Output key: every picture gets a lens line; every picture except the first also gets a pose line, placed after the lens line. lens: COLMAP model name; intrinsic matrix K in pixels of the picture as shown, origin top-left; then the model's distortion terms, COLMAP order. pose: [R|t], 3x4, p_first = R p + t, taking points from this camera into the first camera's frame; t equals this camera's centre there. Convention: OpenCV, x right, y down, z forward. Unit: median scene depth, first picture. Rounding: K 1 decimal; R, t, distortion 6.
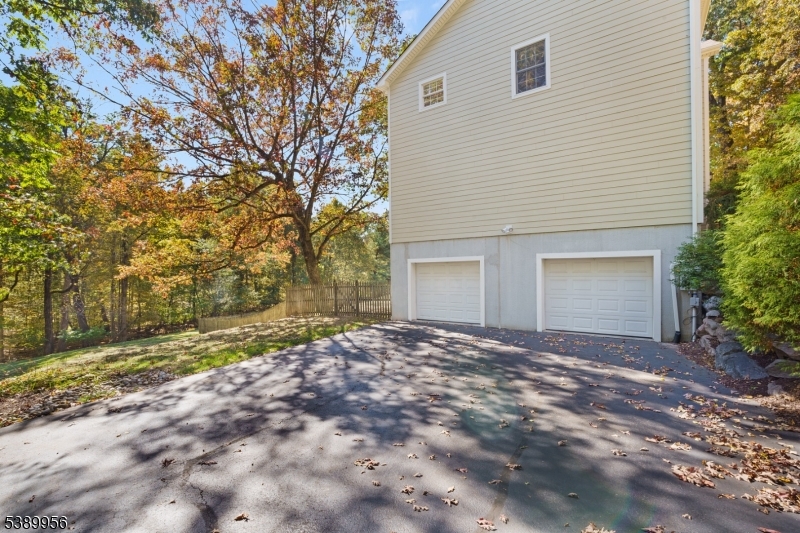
lens RADIAL K [[356.5, 0, 399.0], [0, 356.5, 265.9], [0, 0, 1]] dist [-0.011748, 0.000629]
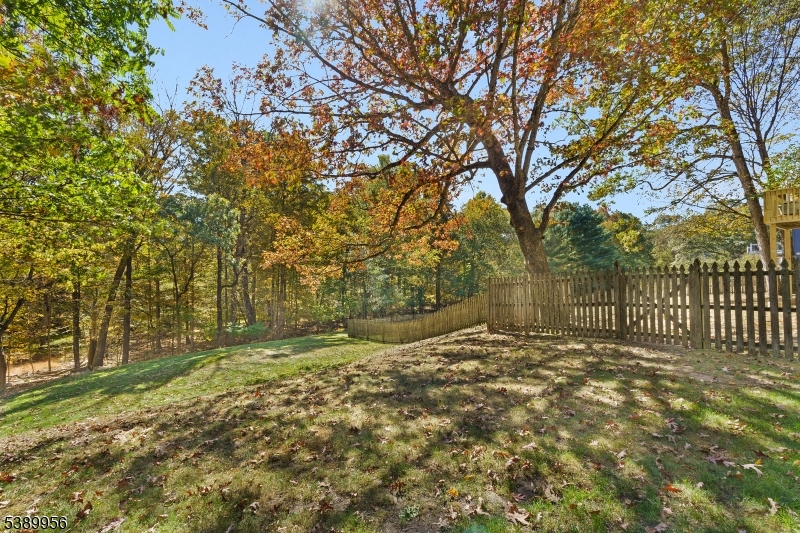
lens RADIAL K [[356.5, 0, 400.2], [0, 356.5, 268.3], [0, 0, 1]] dist [-0.011748, 0.000629]
pose [[0.928754, 0.012104, -0.370498, -0.153655], [-0.013671, 0.999905, -0.001605, 0.029022], [0.370444, 0.006556, 0.928832, 0.281215]]
